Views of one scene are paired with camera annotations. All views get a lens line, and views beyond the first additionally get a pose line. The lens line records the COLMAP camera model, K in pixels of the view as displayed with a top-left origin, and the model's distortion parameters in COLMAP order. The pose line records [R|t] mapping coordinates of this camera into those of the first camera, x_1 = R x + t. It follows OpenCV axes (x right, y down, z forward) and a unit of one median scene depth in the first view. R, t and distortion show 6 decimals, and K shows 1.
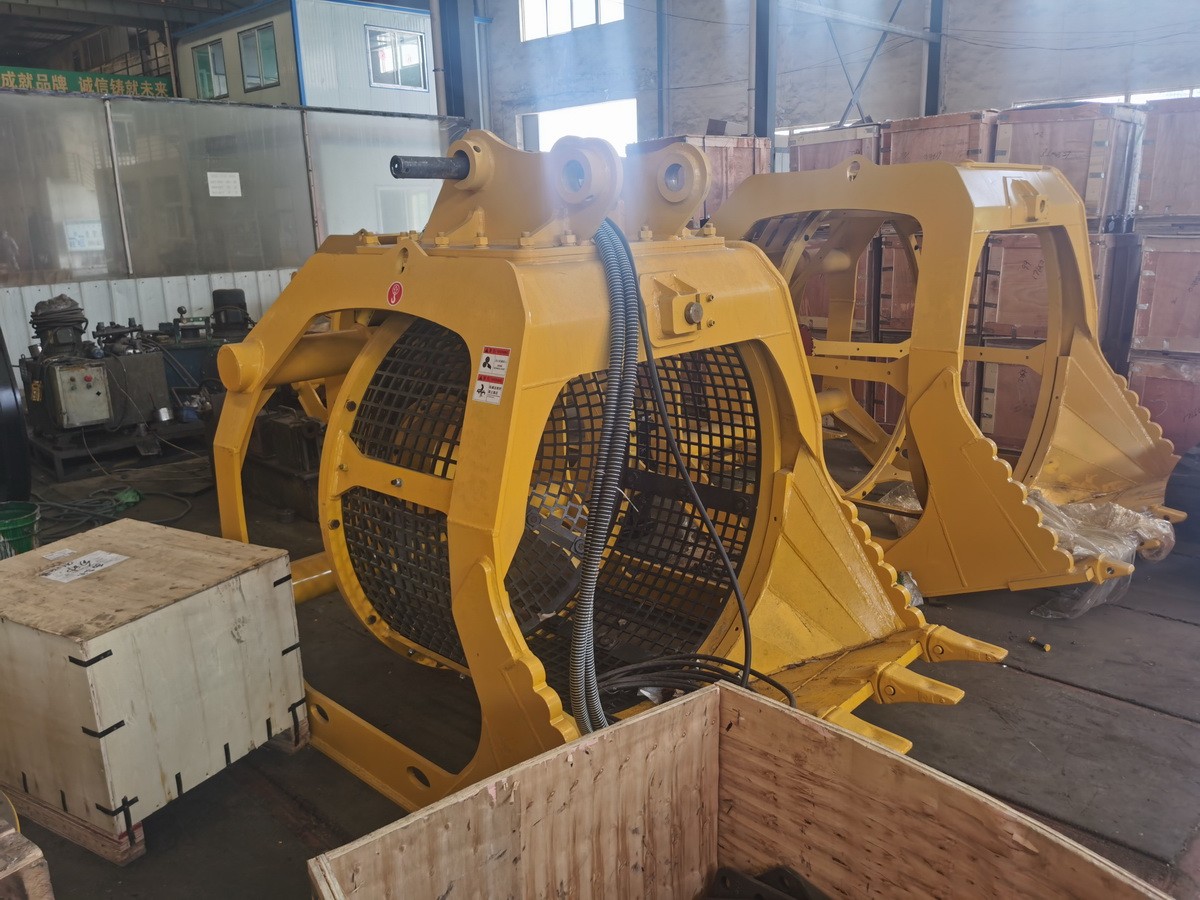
lens RADIAL K [[926.8, 0, 600.0], [0, 926.8, 450.0], [0, 0, 1]] dist [0.084717, -0.108497]
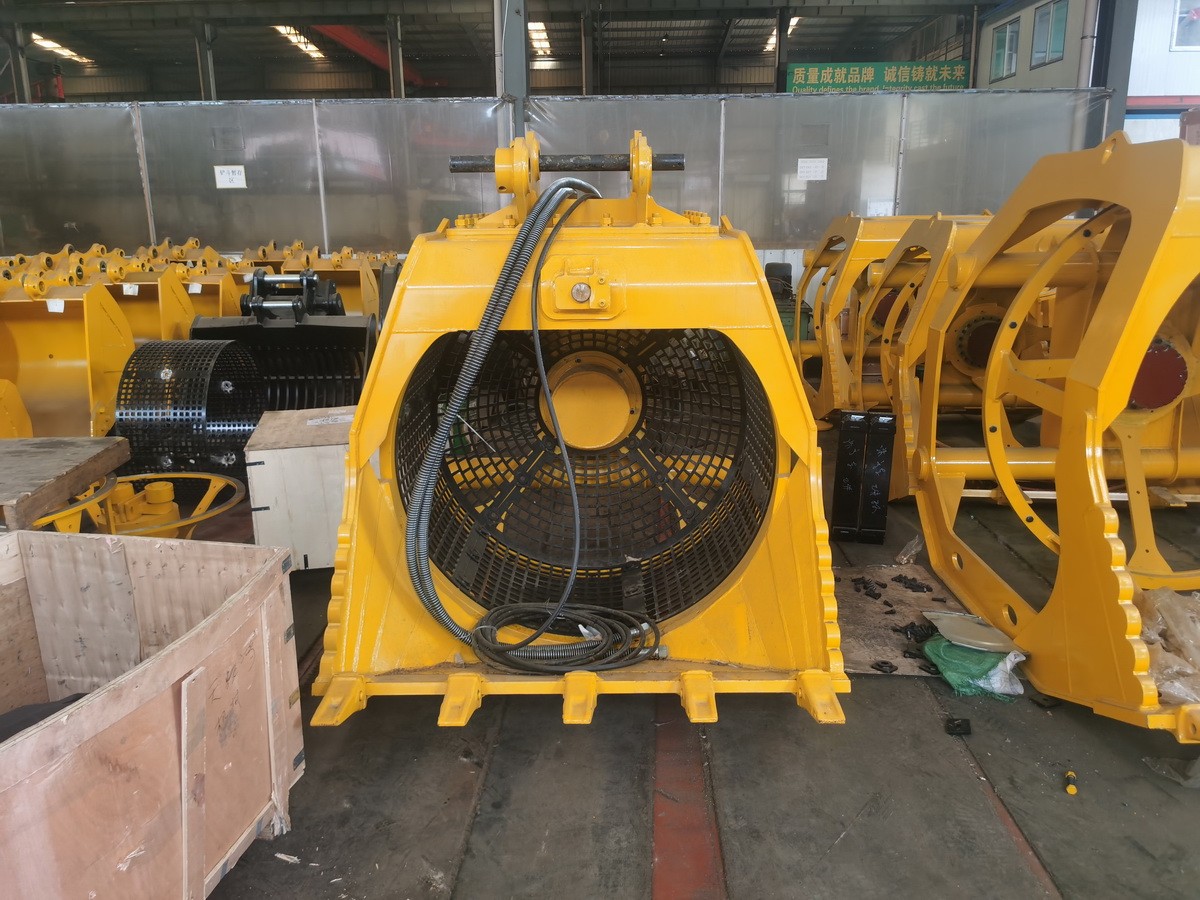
lens RADIAL K [[930.2, 0, 600.8], [0, 930.2, 439.6], [0, 0, 1]] dist [0.080845, -0.119265]
pose [[0.672078, 0.198124, -0.713483, 0.402192], [-0.189732, 0.977450, 0.092702, -0.034973], [0.715760, 0.073068, 0.694513, 0.105448]]
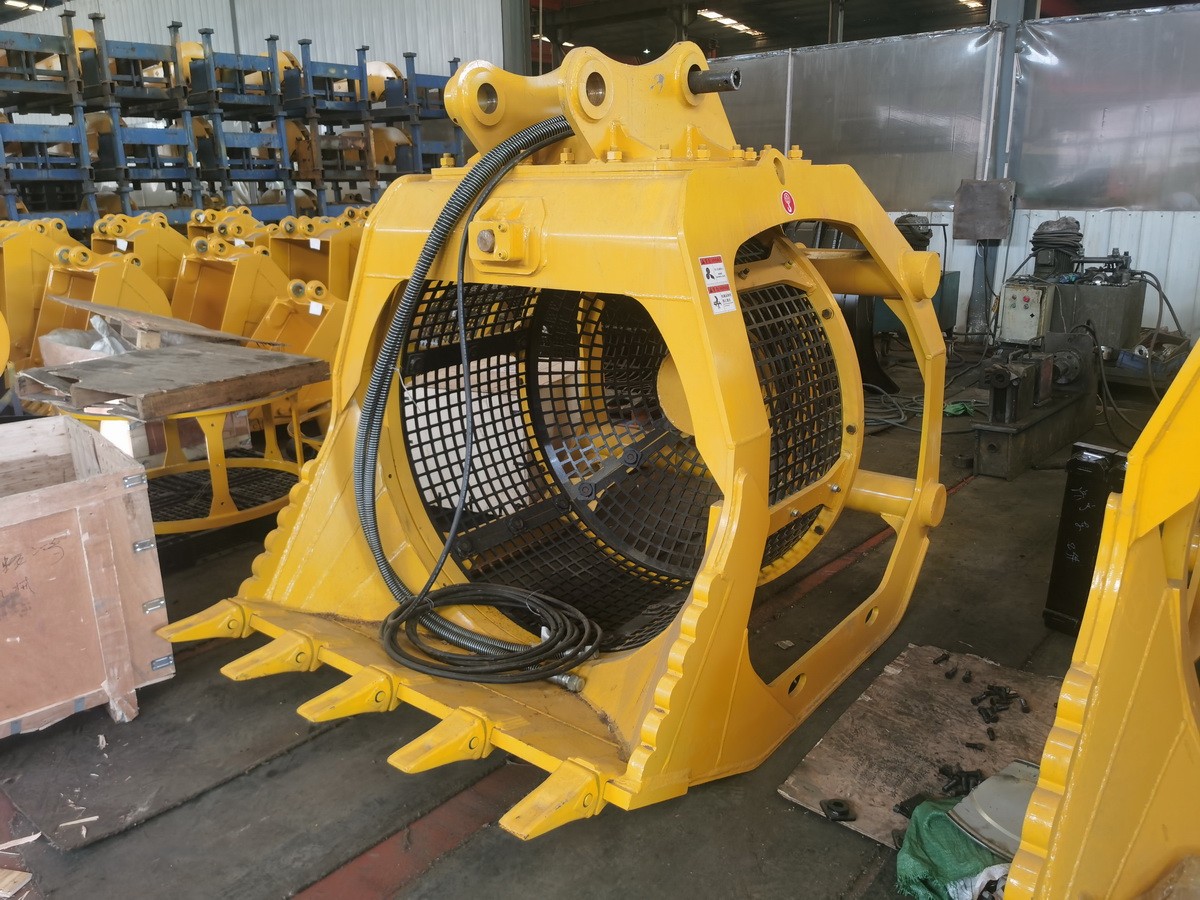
lens RADIAL K [[930.2, 0, 600.8], [0, 930.2, 439.6], [0, 0, 1]] dist [0.080845, -0.119265]
pose [[0.068179, 0.292412, -0.953859, 0.456749], [-0.229598, 0.935020, 0.270226, -0.102584], [0.970895, 0.200580, 0.130886, 0.433594]]
